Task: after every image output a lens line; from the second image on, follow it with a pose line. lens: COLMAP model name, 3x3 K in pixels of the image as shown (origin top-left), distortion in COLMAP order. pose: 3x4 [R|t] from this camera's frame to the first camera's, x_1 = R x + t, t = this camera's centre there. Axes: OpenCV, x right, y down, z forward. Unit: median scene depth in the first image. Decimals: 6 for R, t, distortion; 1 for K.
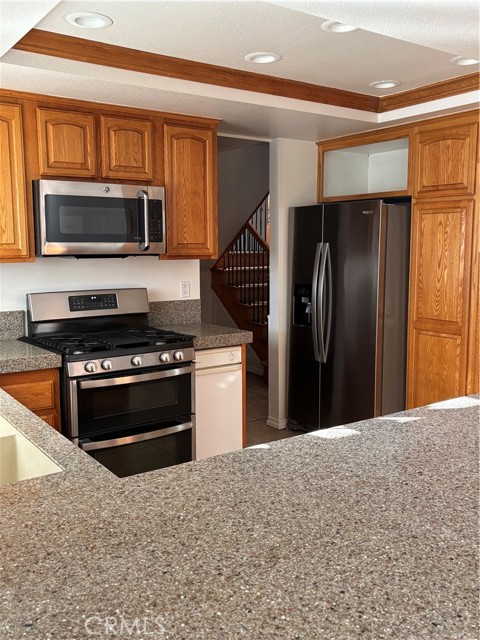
lens RADIAL K [[607.9, 0, 240.0], [0, 607.9, 320.0], [0, 0, 1]] dist [0.167487, -0.442364]
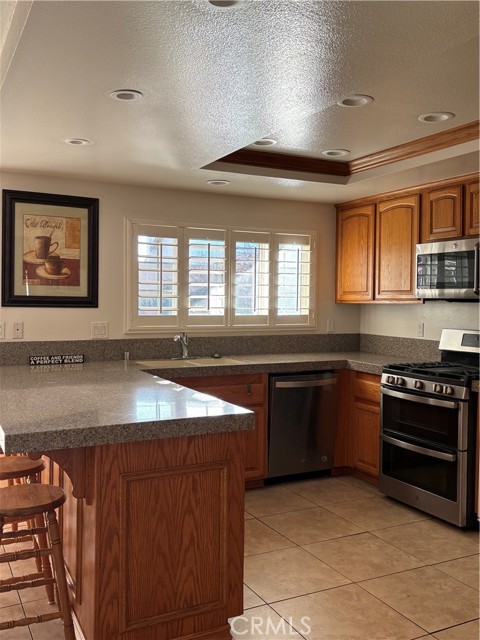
lens RADIAL K [[607.9, 0, 240.0], [0, 607.9, 320.0], [0, 0, 1]] dist [0.167487, -0.442364]
pose [[-0.138340, 0.037075, -0.989691, 0.994857], [-0.135929, 0.989132, 0.056055, -0.073771], [0.981012, 0.142282, -0.131797, 0.726658]]
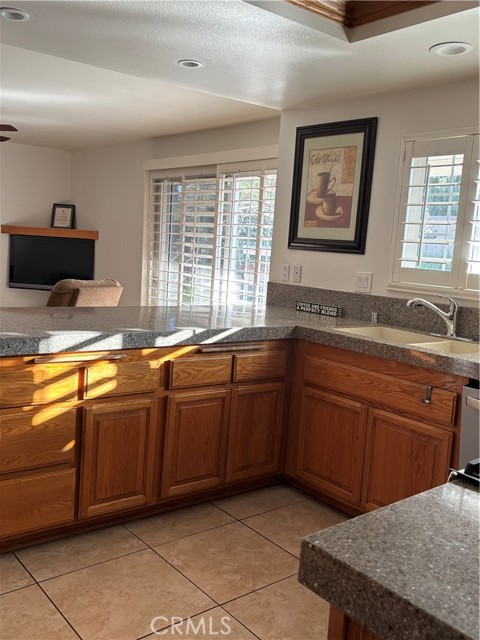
lens RADIAL K [[607.9, 0, 240.0], [0, 607.9, 320.0], [0, 0, 1]] dist [0.167487, -0.442364]
pose [[-0.994018, -0.053791, -0.095056, 0.094613], [-0.075892, 0.966054, 0.246941, -0.120555], [0.078547, 0.252678, -0.964357, 1.273460]]
